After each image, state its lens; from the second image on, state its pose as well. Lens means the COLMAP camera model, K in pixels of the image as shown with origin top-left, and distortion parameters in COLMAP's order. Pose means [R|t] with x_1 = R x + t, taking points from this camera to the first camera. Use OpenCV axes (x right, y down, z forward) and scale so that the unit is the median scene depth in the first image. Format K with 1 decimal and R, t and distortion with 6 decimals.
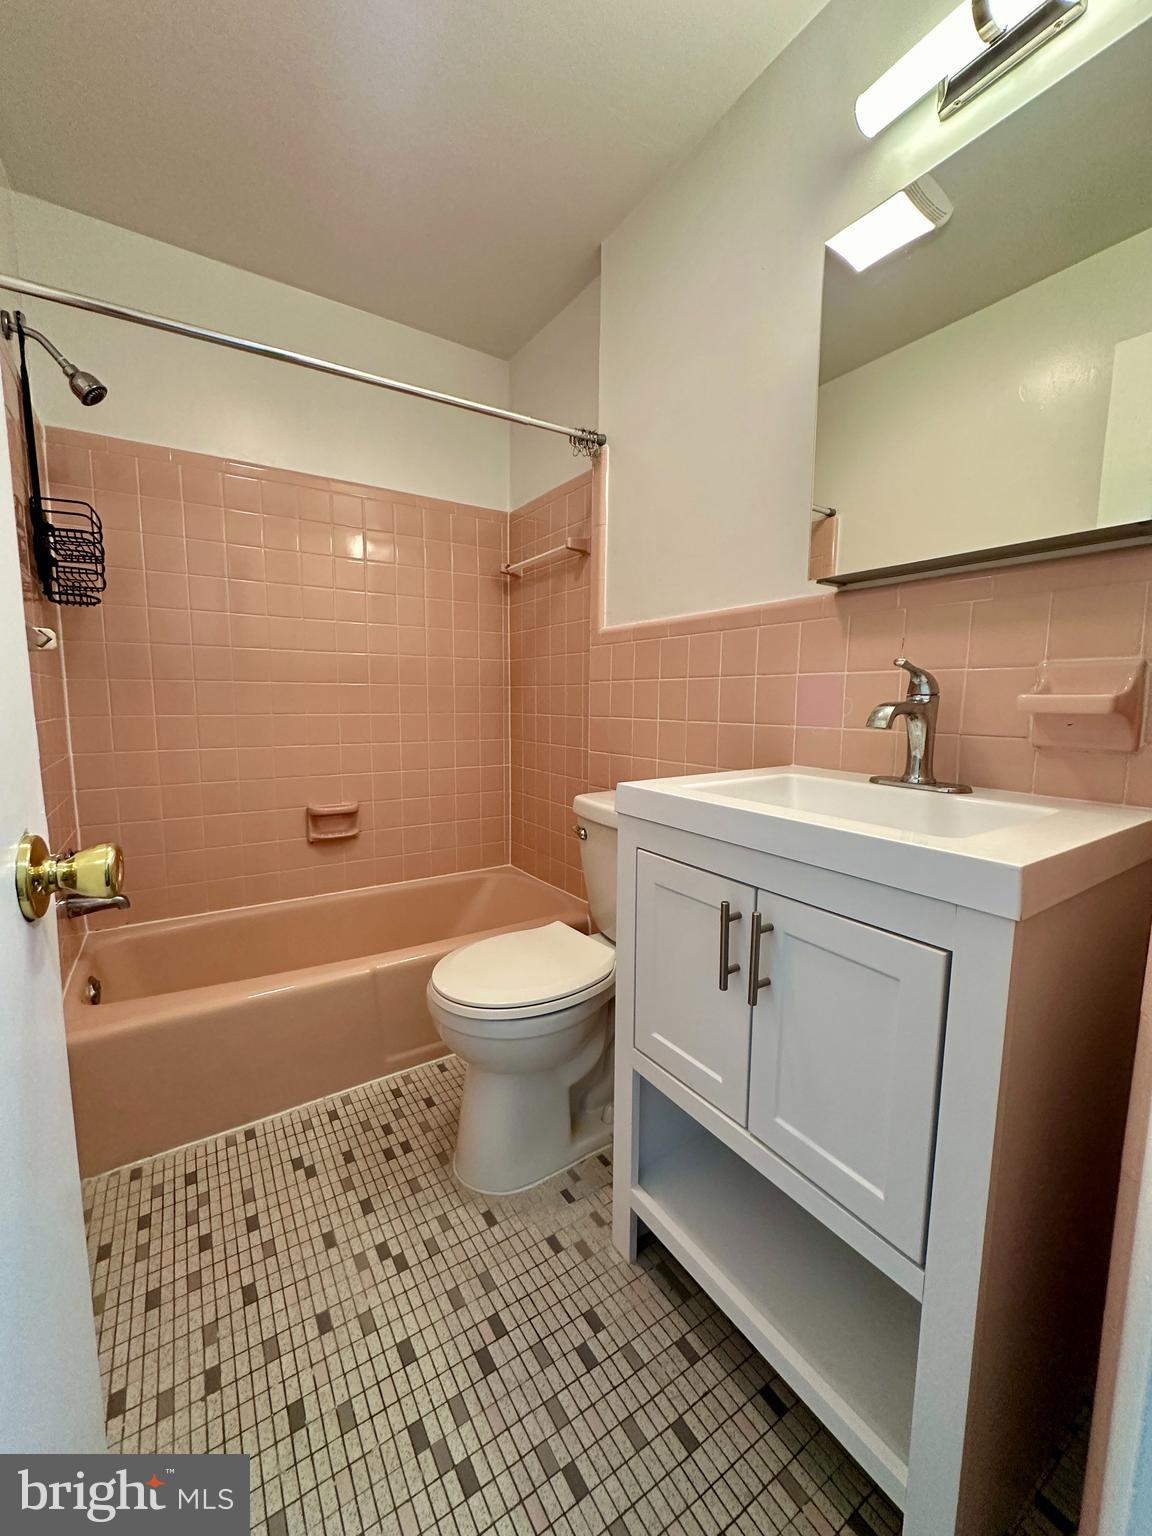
lens RADIAL K [[609.2, 0, 573.3], [0, 609.2, 766.9], [0, 0, 1]] dist [-0.001943, 0.000481]
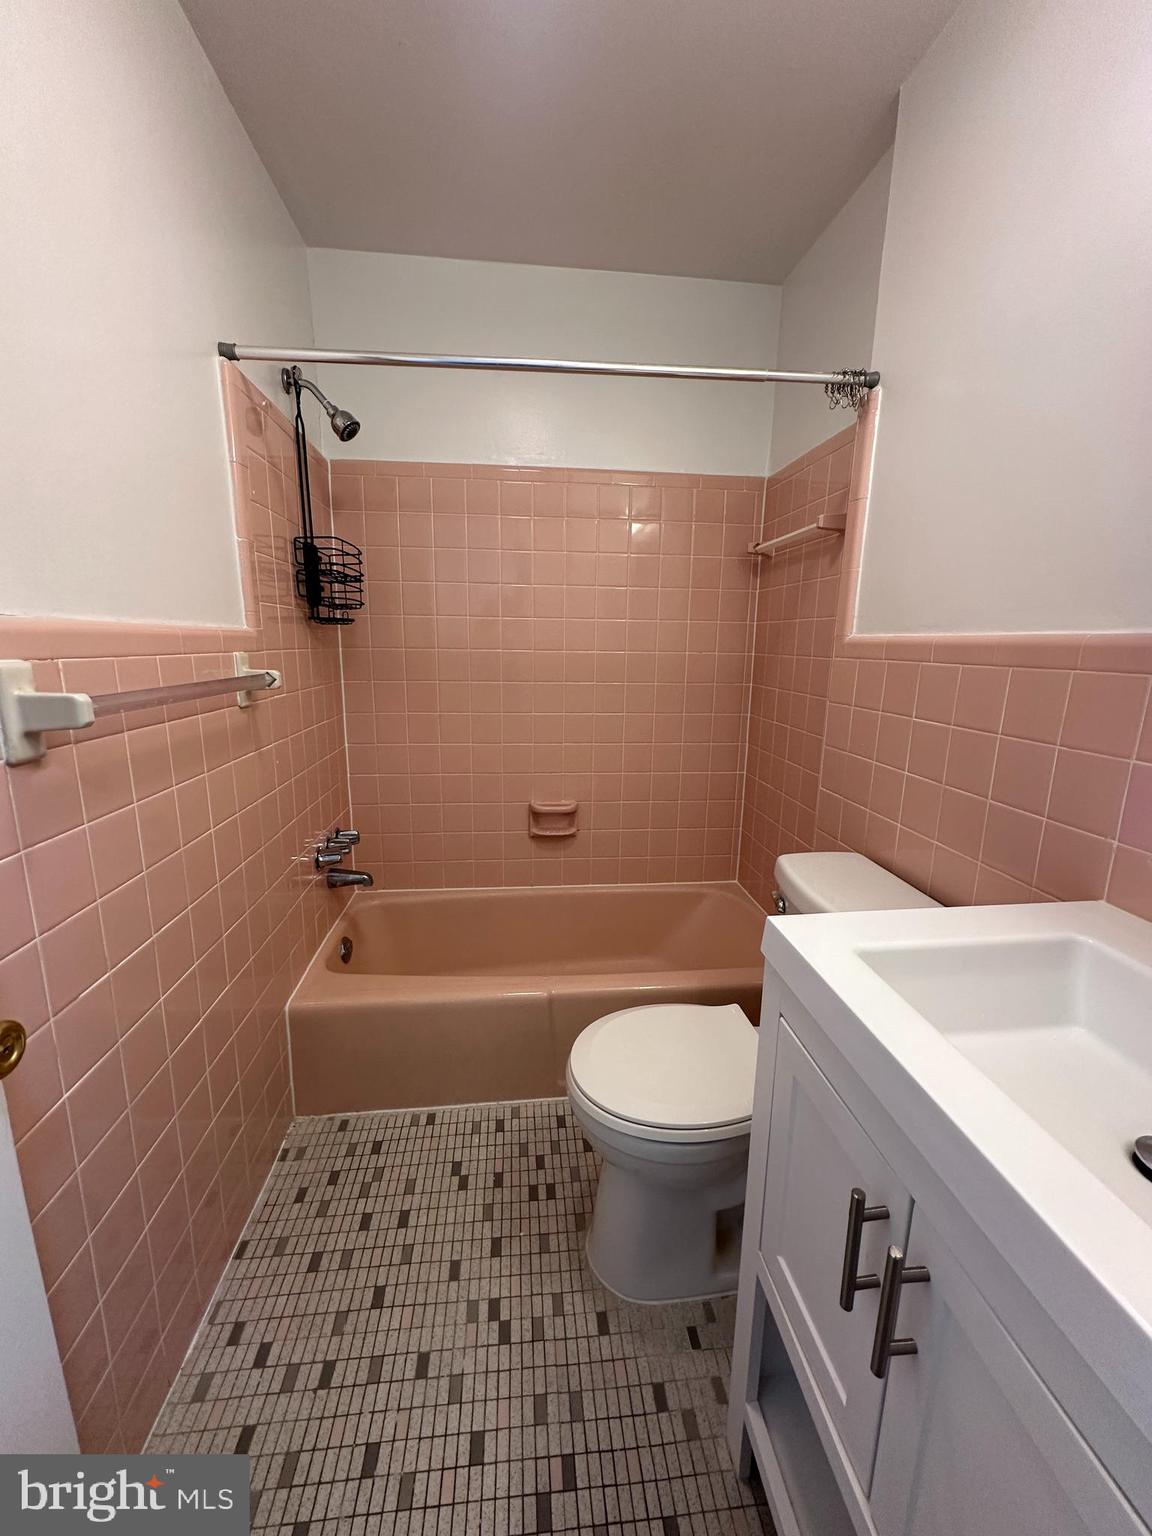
lens RADIAL K [[609.2, 0, 575.8], [0, 609.2, 767.5], [0, 0, 1]] dist [-0.001943, 0.000481]
pose [[0.888745, 0.099310, -0.447515, 0.125677], [-0.059690, 0.993010, 0.101822, -0.149051], [0.454499, -0.063781, 0.888461, 0.178584]]
